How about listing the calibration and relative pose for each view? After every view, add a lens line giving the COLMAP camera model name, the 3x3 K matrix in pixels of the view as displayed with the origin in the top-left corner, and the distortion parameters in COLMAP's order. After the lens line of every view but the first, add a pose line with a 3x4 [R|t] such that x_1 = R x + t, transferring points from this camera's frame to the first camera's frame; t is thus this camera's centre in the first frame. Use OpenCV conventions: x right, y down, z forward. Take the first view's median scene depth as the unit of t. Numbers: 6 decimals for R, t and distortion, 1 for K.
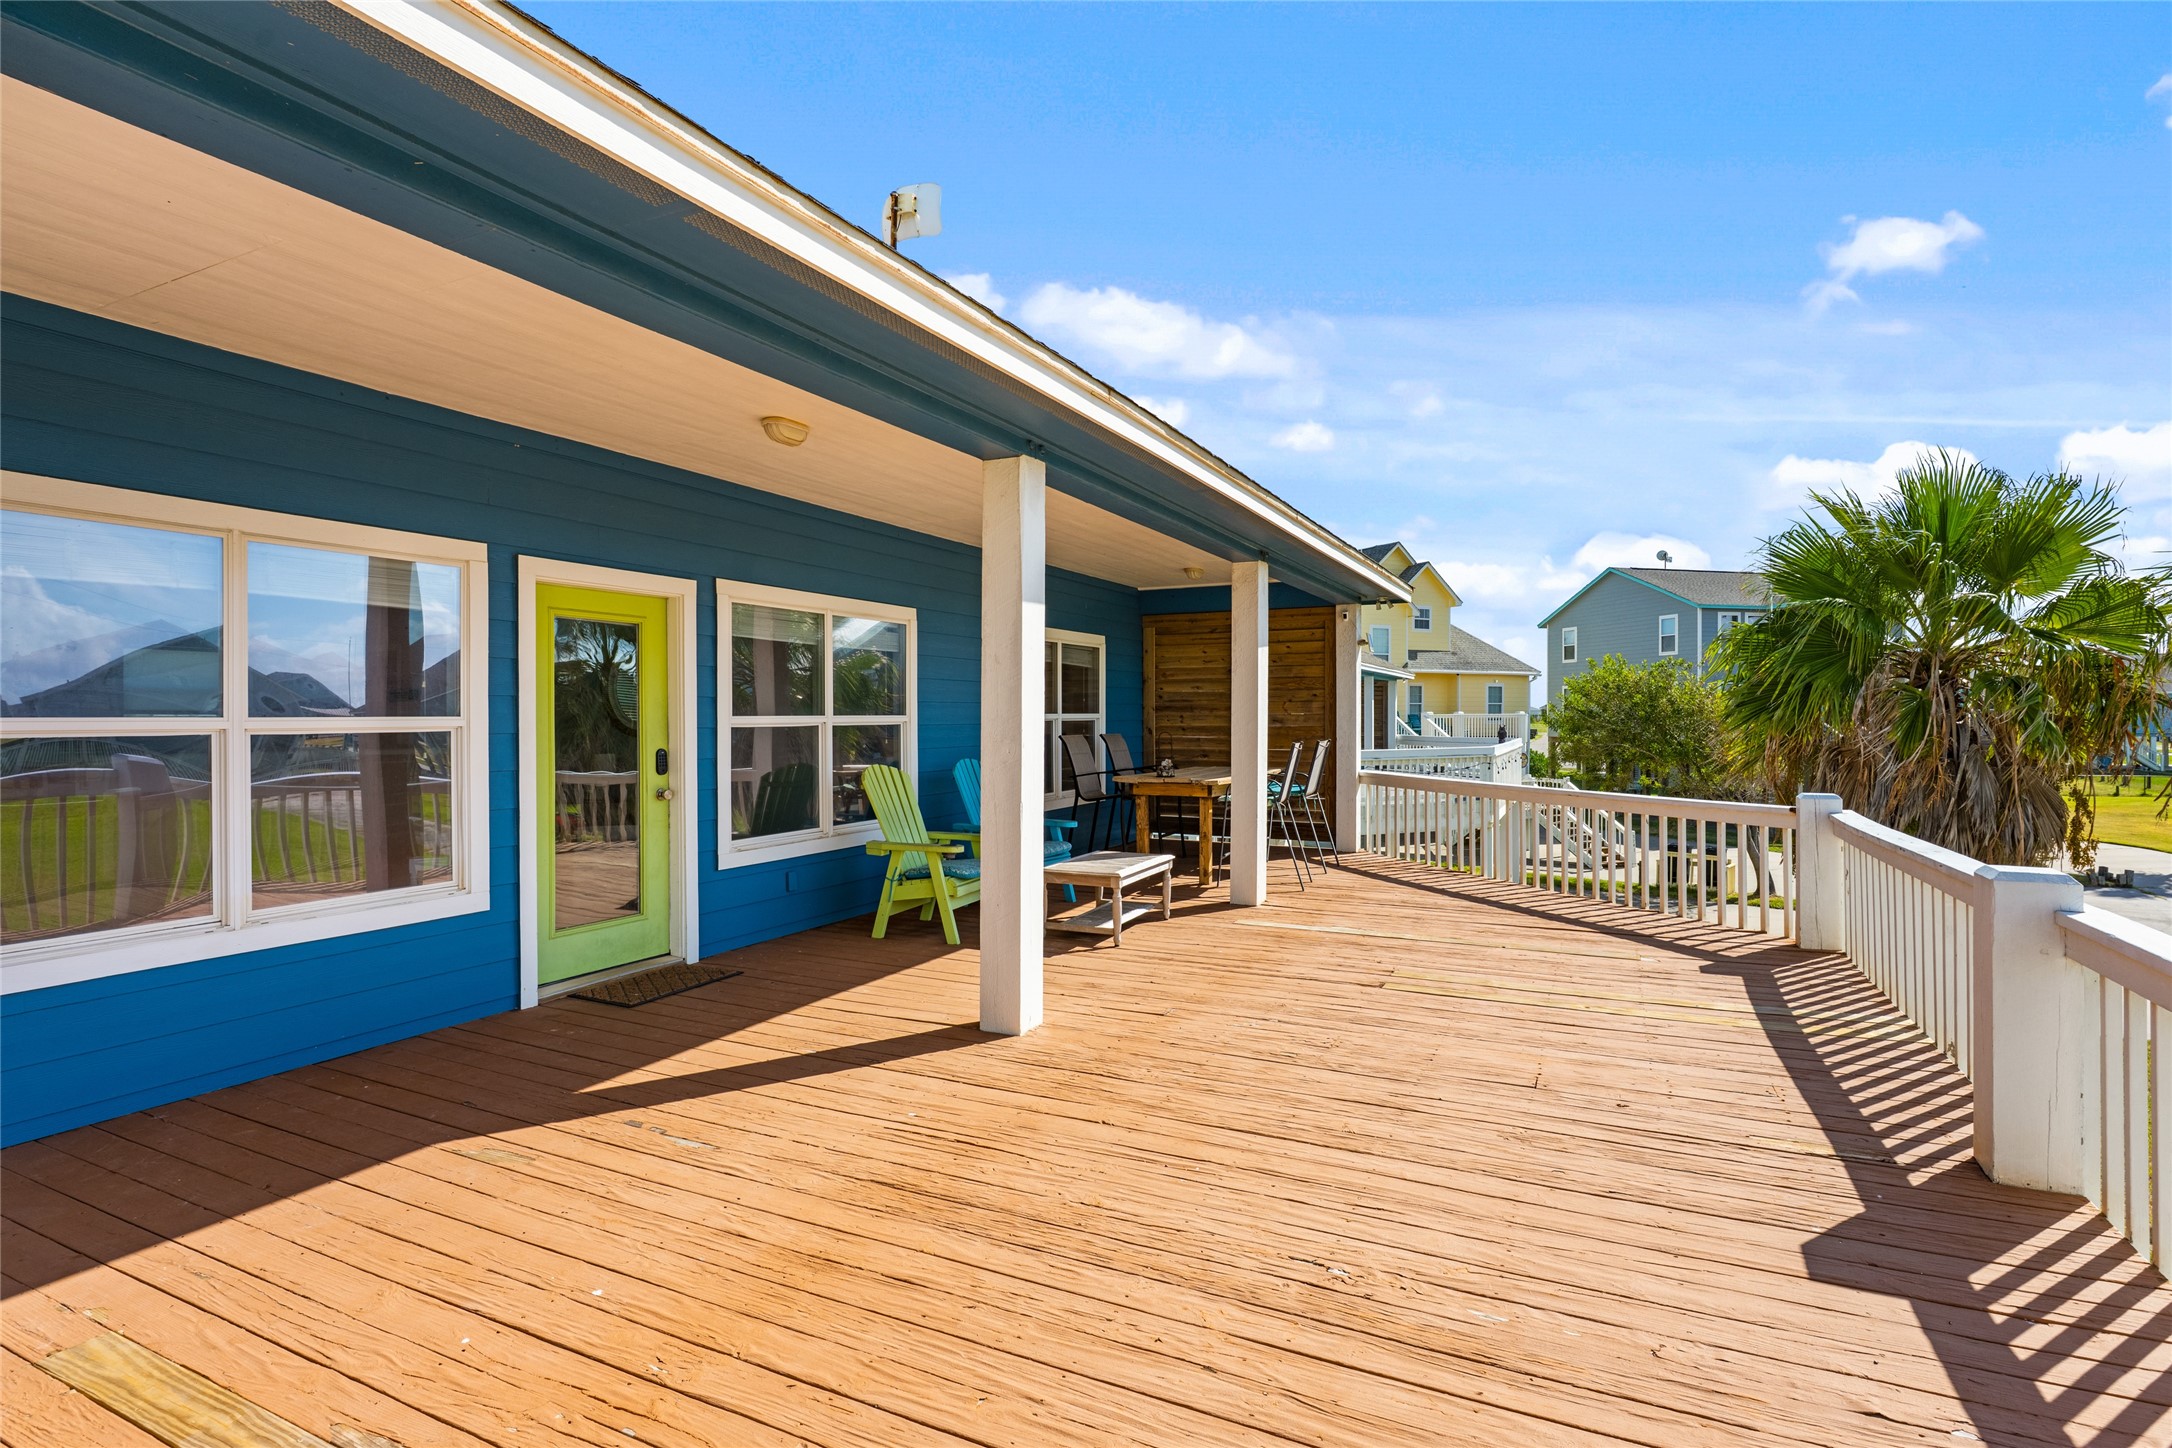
lens RADIAL K [[1070.4, 0, 1070.5], [0, 1070.4, 719.2], [0, 0, 1]] dist [-0.002697, 0.001806]
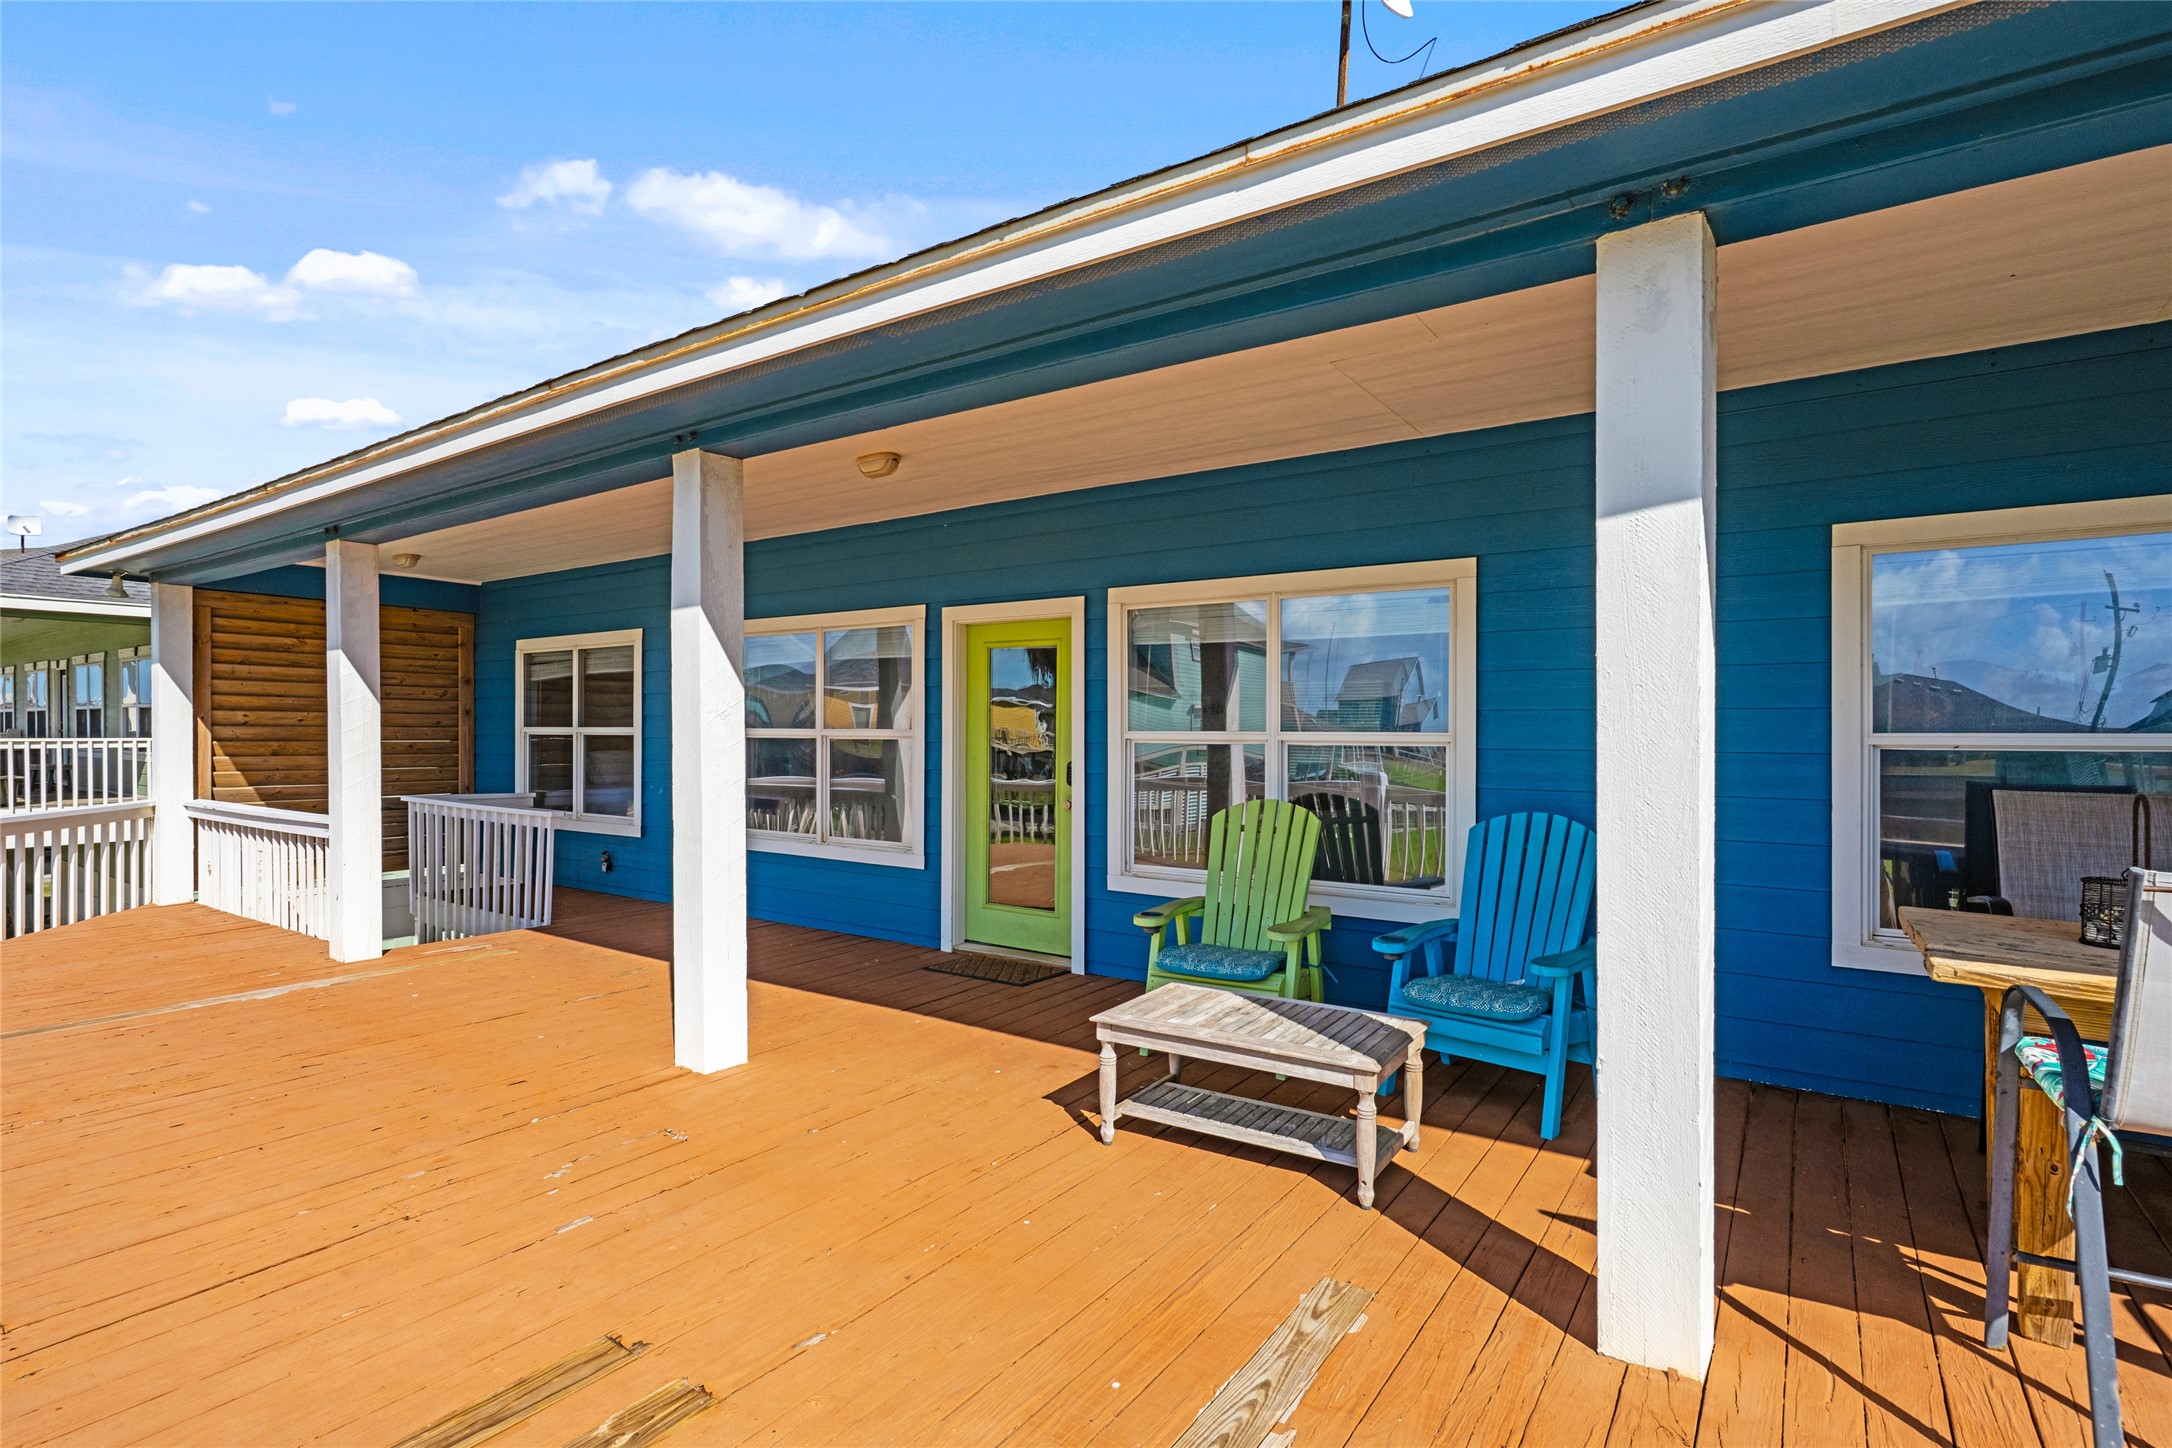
lens RADIAL K [[1070.4, 0, 1078.7], [0, 1070.4, 720.7], [0, 0, 1]] dist [-0.002697, 0.001806]
pose [[-0.141984, -0.005516, -0.989854, 0.990102], [-0.008646, 0.999953, -0.004332, -0.011214], [0.989831, 0.007943, -0.142025, 1.745169]]
